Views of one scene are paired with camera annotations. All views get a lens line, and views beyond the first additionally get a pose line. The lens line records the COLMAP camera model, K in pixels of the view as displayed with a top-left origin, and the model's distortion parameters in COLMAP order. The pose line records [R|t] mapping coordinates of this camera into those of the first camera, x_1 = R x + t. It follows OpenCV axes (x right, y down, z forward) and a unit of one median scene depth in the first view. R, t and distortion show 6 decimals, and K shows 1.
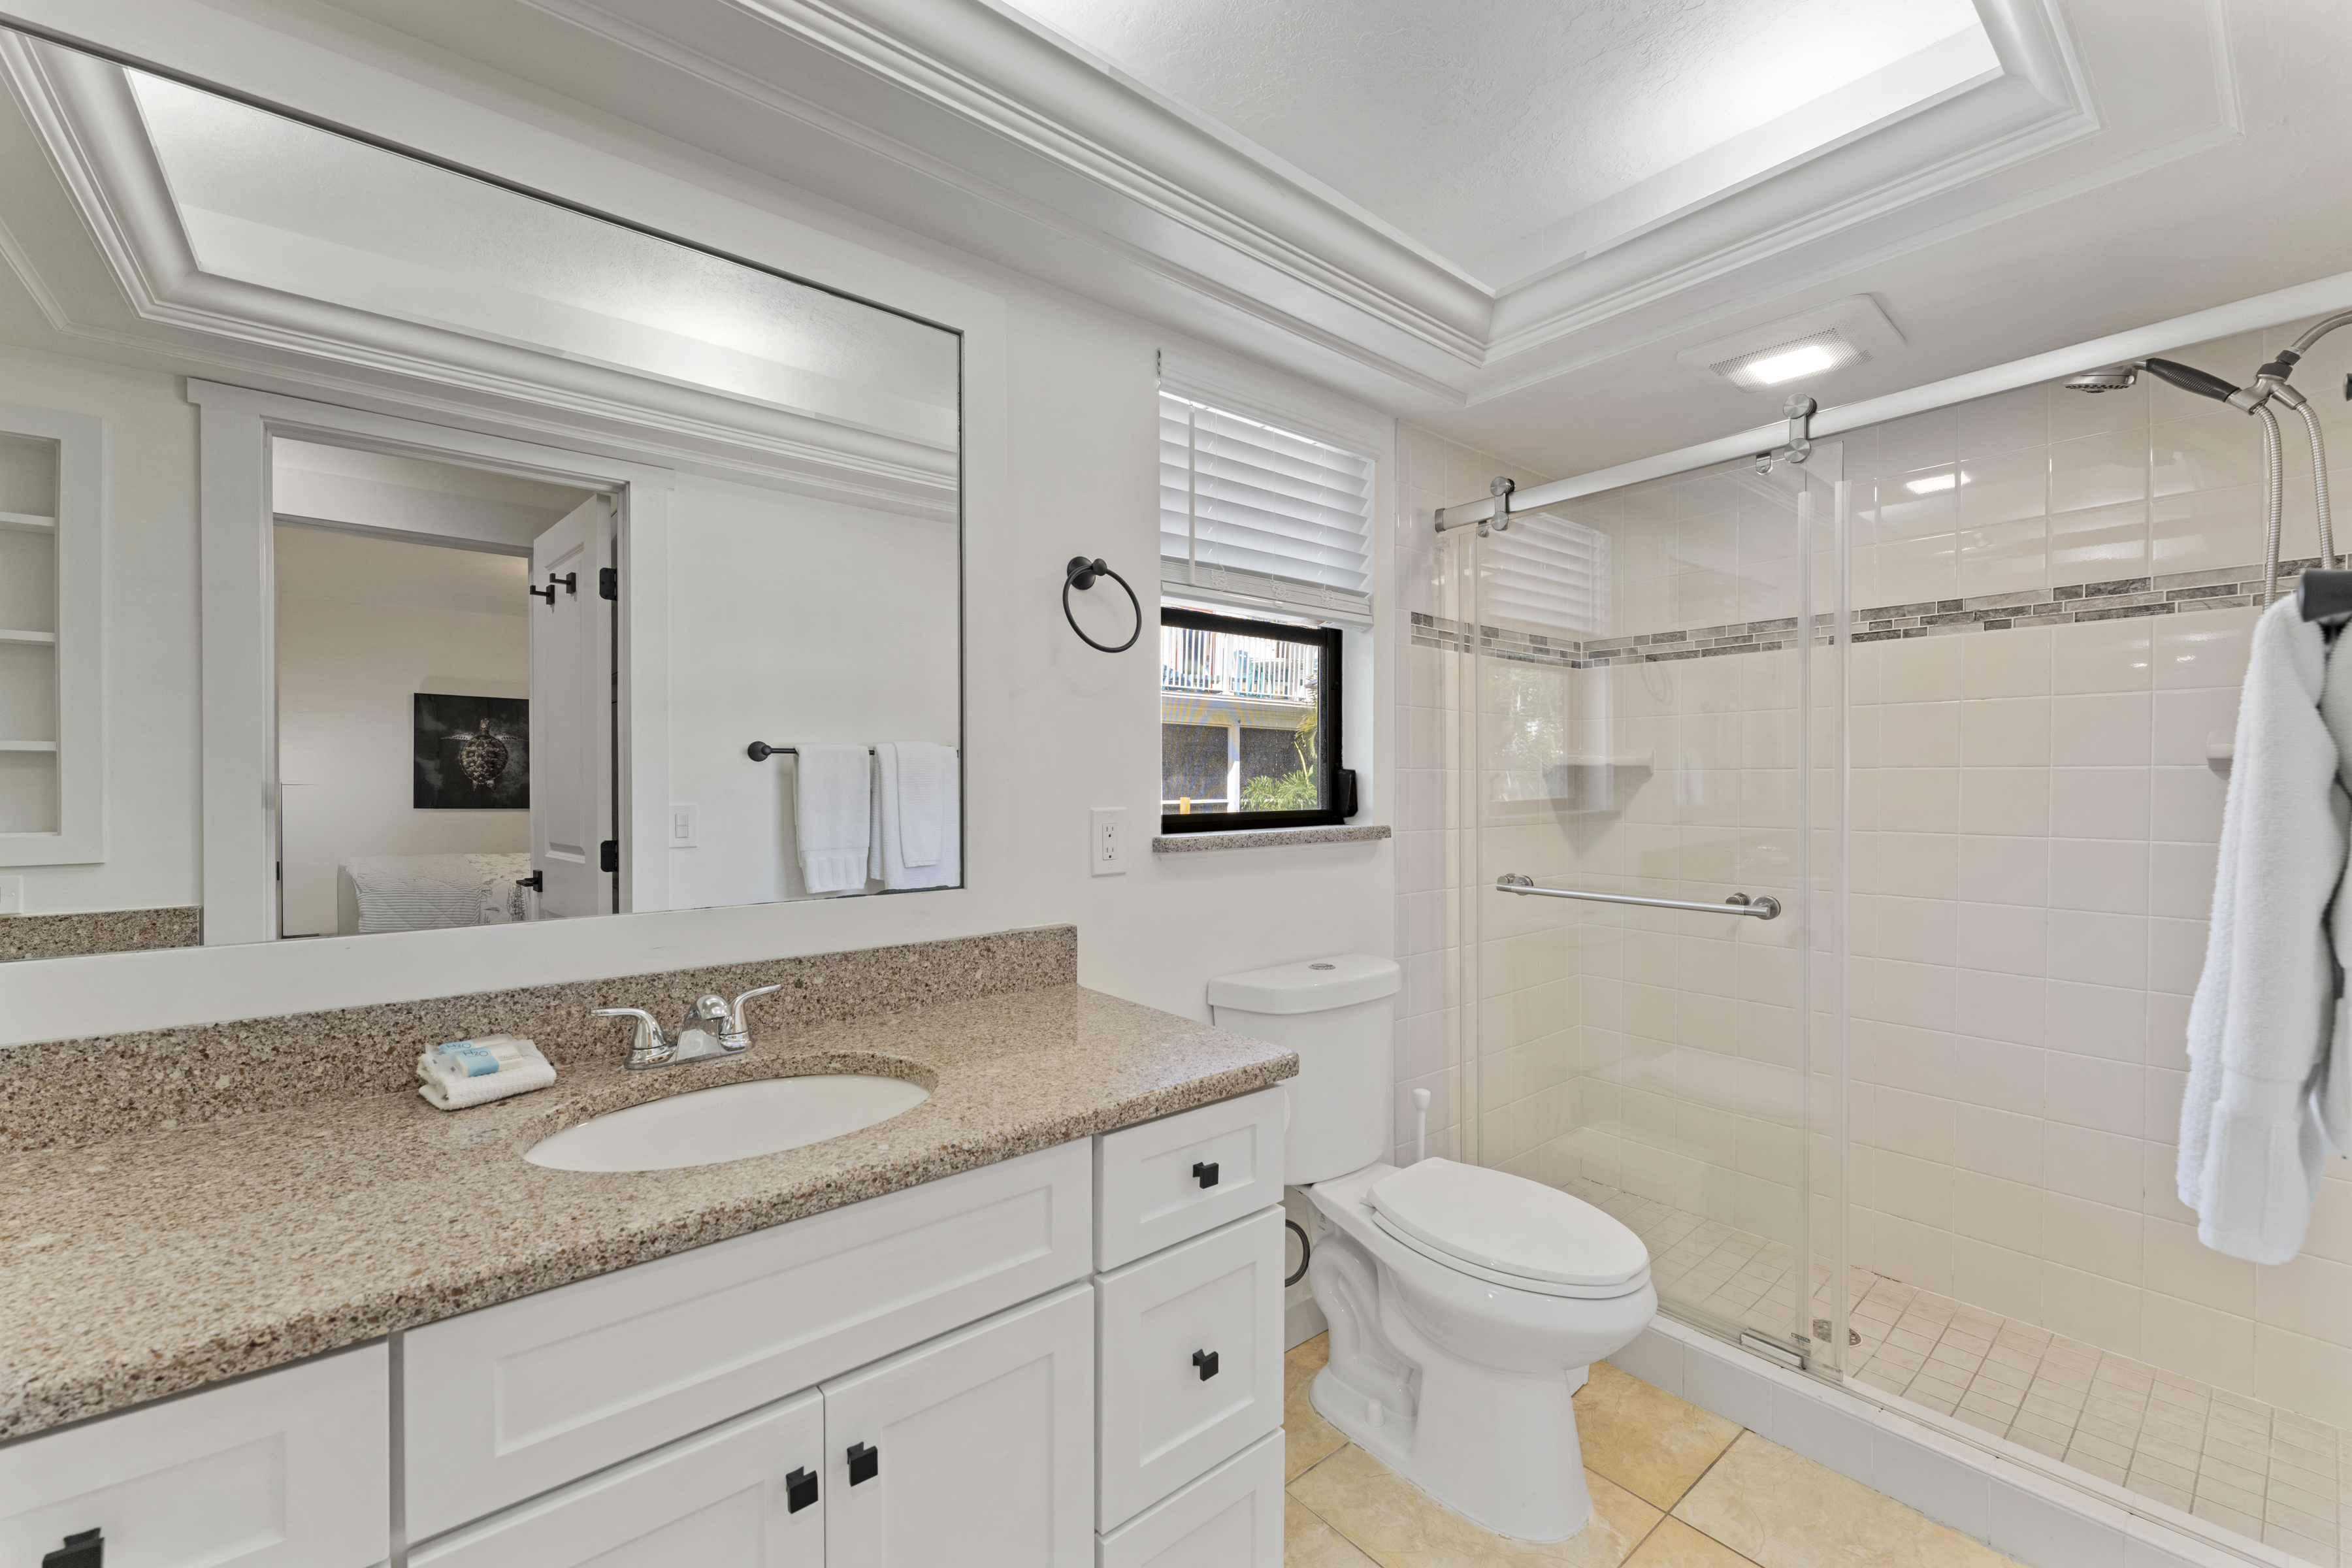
lens RADIAL K [[952.4, 0, 1177.9], [0, 952.4, 787.2], [0, 0, 1]] dist [0.000298, 0.000408]
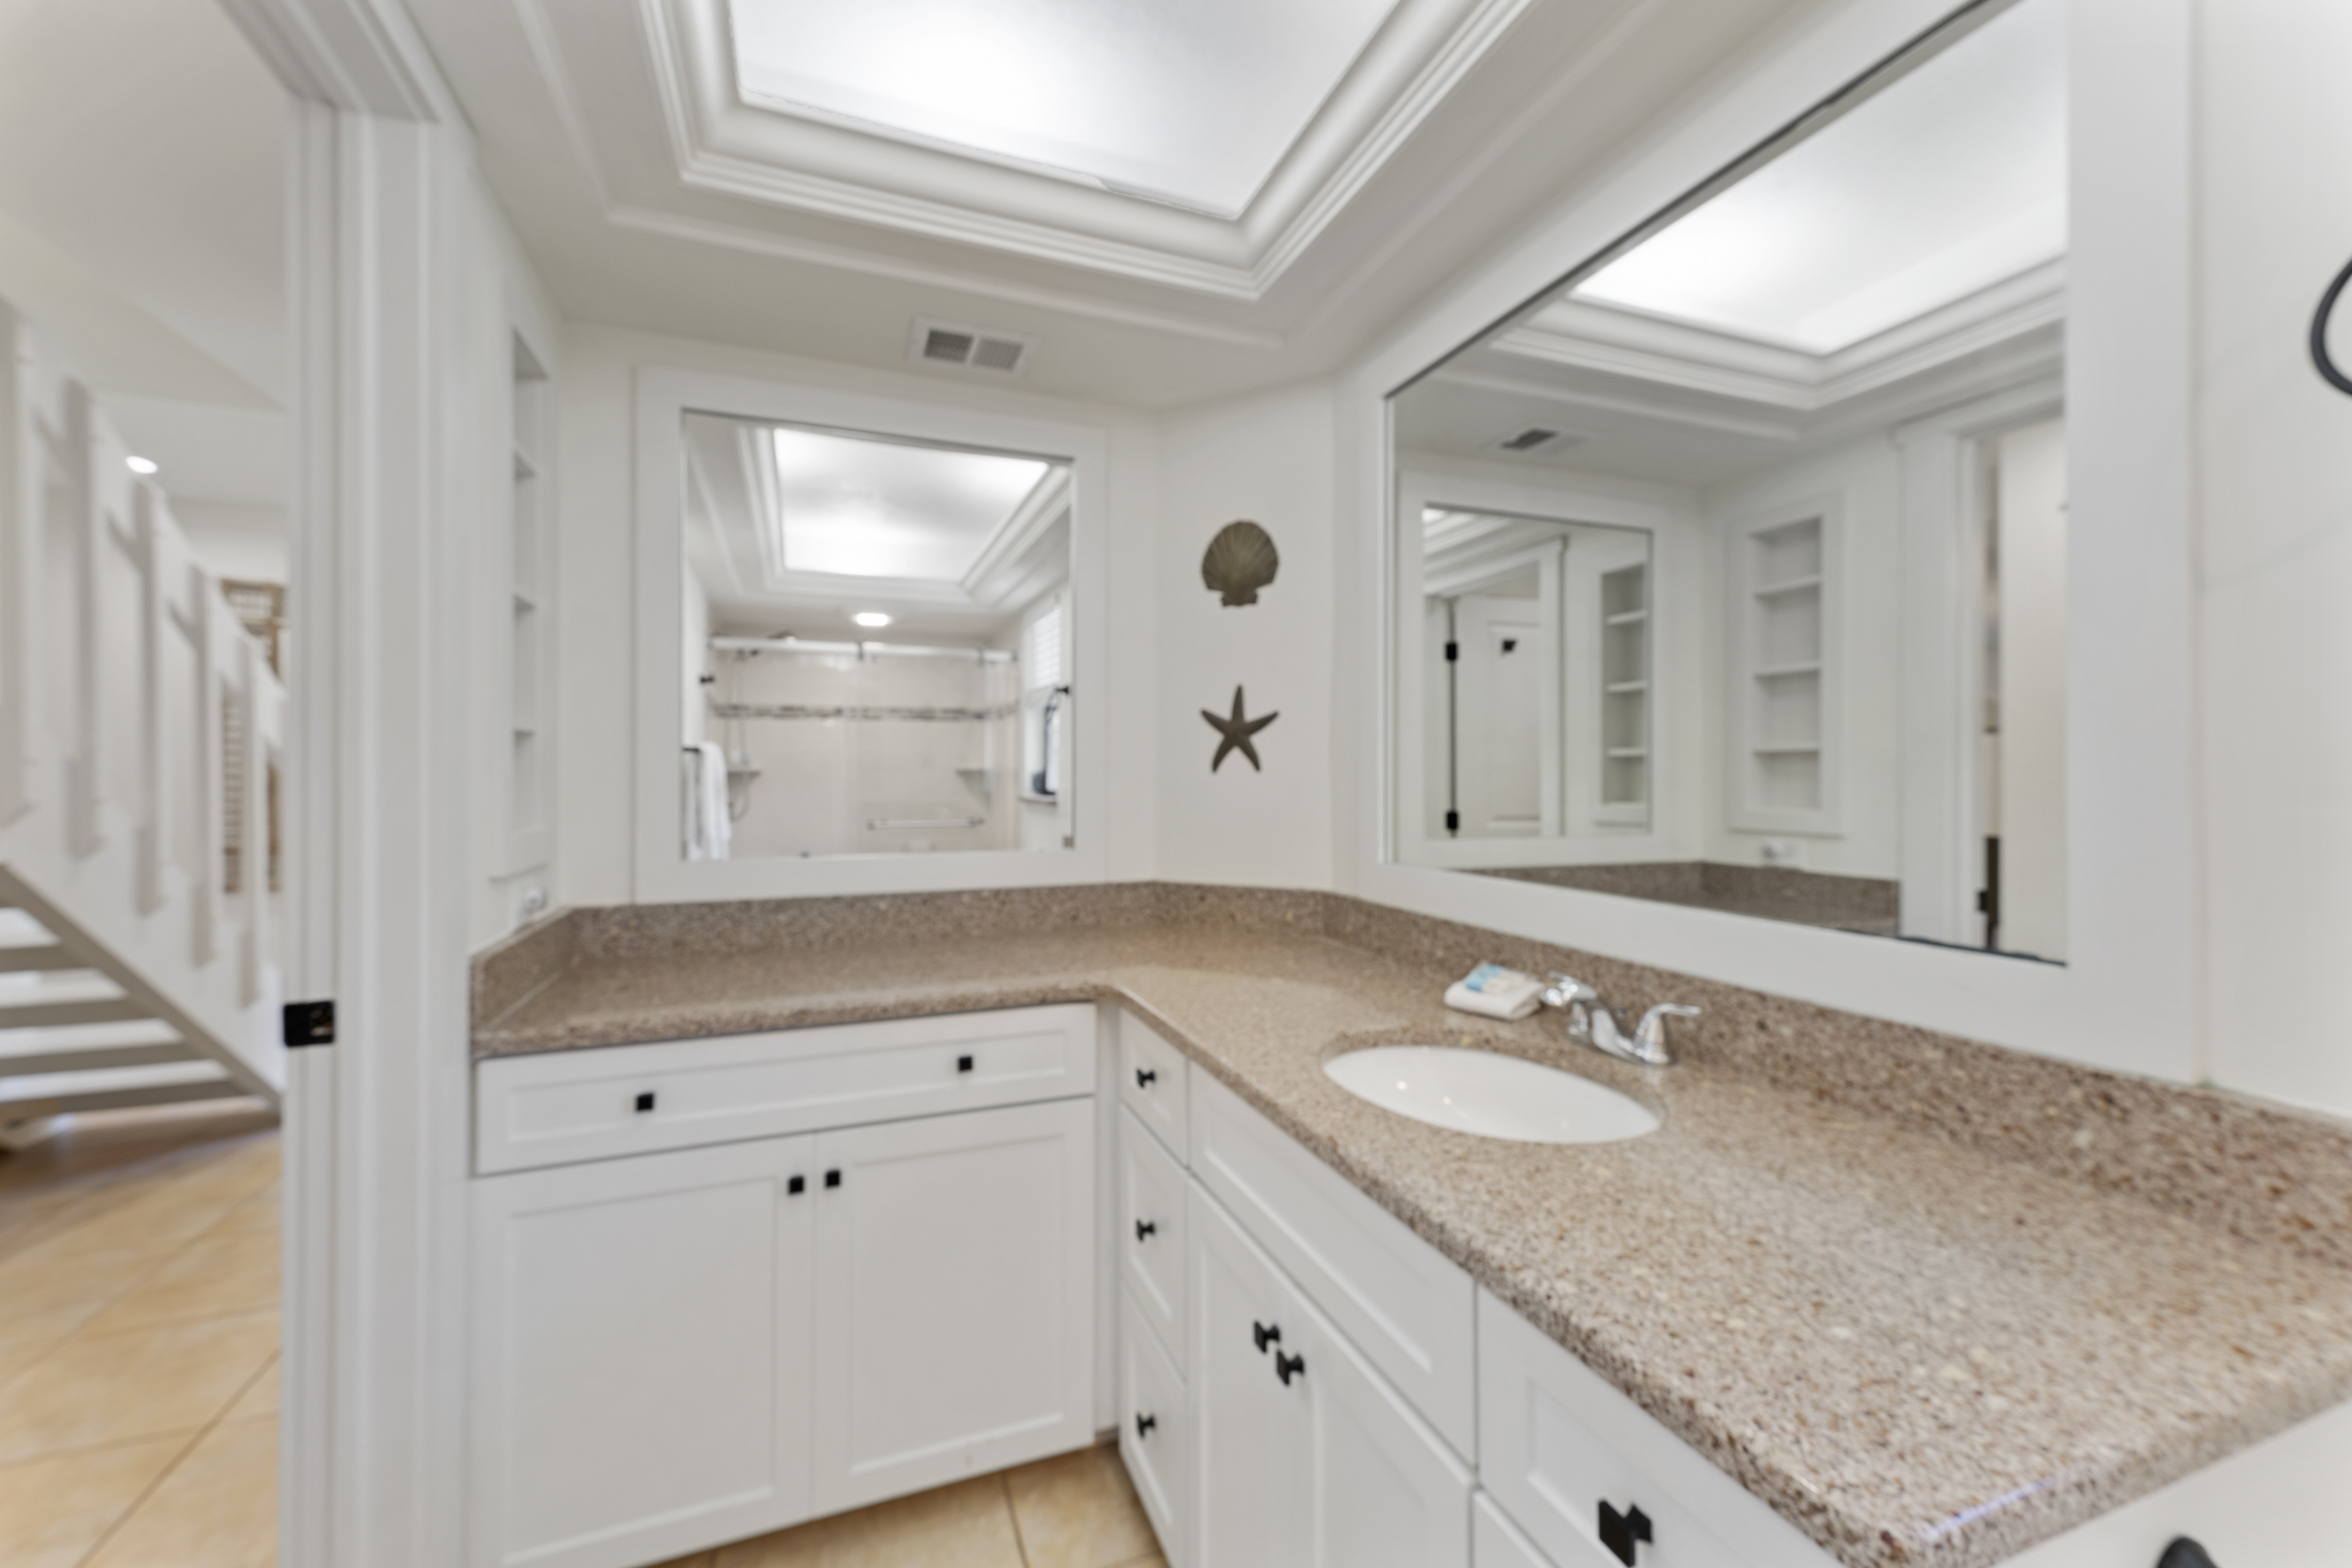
lens RADIAL K [[952.4, 0, 1182.0], [0, 952.4, 777.8], [0, 0, 1]] dist [0.000298, 0.000408]
pose [[-0.321568, 0.006591, -0.946864, 0.477926], [-0.003462, 0.999961, 0.008136, -0.005364], [0.946880, 0.005895, -0.321532, 0.745173]]
